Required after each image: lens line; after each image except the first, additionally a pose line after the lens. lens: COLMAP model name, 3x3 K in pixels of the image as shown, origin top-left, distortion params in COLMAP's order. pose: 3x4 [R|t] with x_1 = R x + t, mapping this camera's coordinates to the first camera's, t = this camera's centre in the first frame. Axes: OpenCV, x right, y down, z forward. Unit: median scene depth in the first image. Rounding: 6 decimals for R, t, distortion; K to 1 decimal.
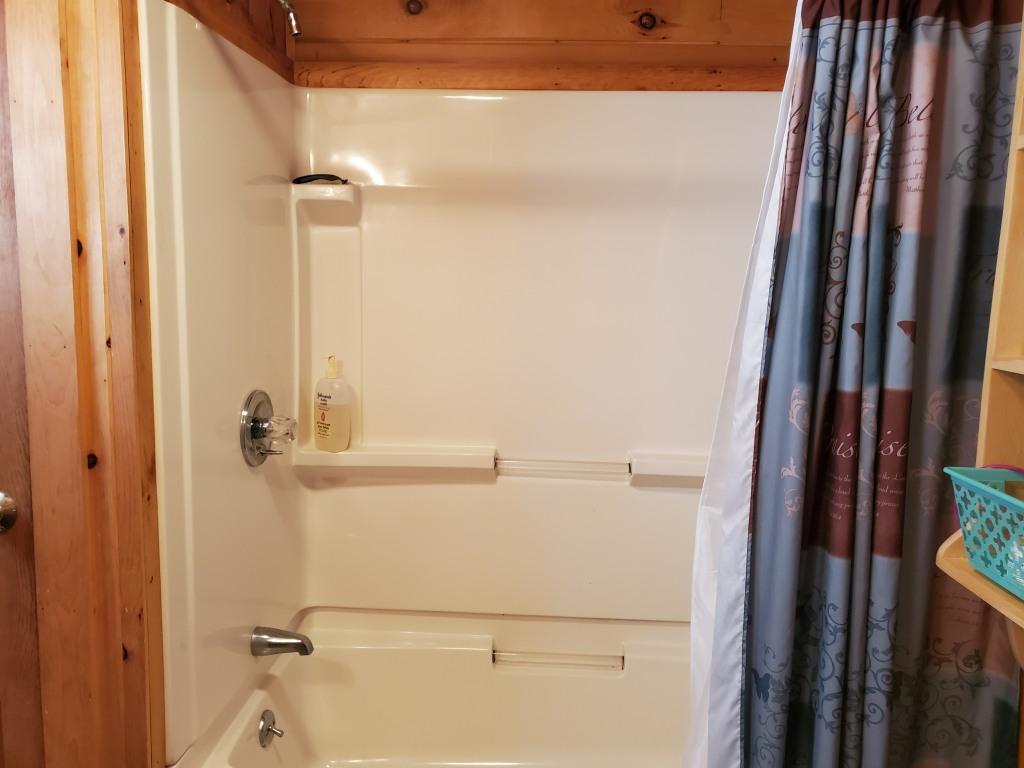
lens RADIAL K [[784.4, 0, 511.8], [0, 784.4, 365.6], [0, 0, 1]] dist [-0.000050, -0.005020]
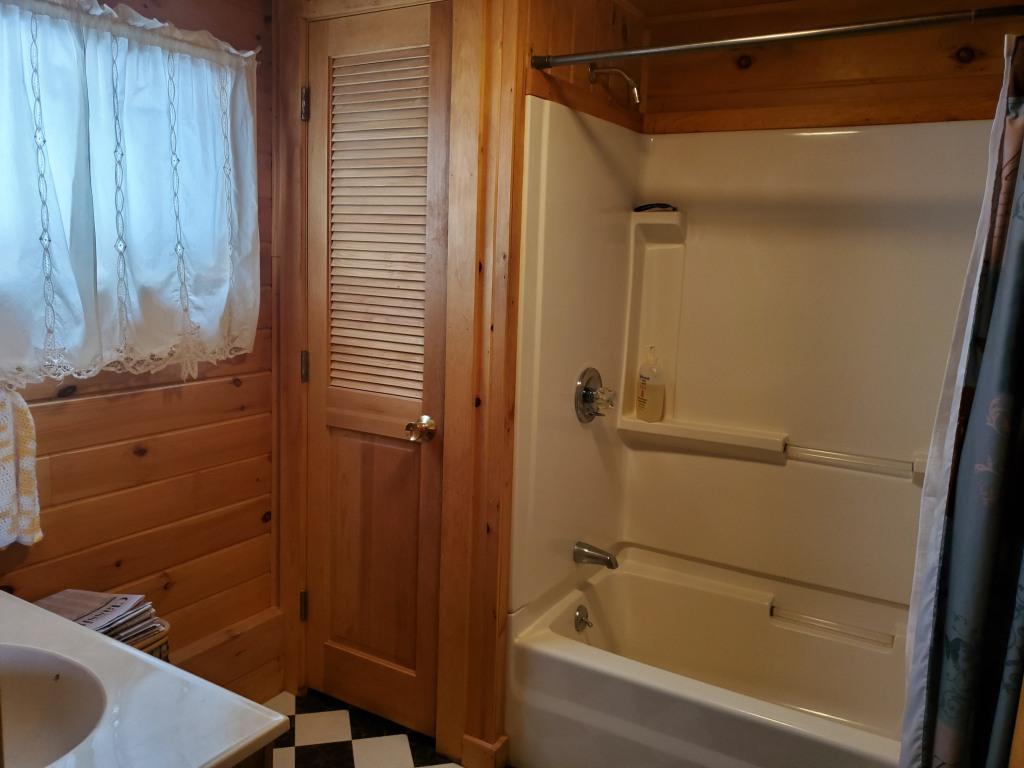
lens RADIAL K [[796.1, 0, 510.4], [0, 796.1, 376.2], [0, 0, 1]] dist [0.005007, 0.002631]
pose [[0.879495, 0.084589, -0.468330, 0.208760], [-0.073400, 0.996412, 0.042130, -0.002189], [0.470213, -0.002678, 0.882549, -0.297615]]
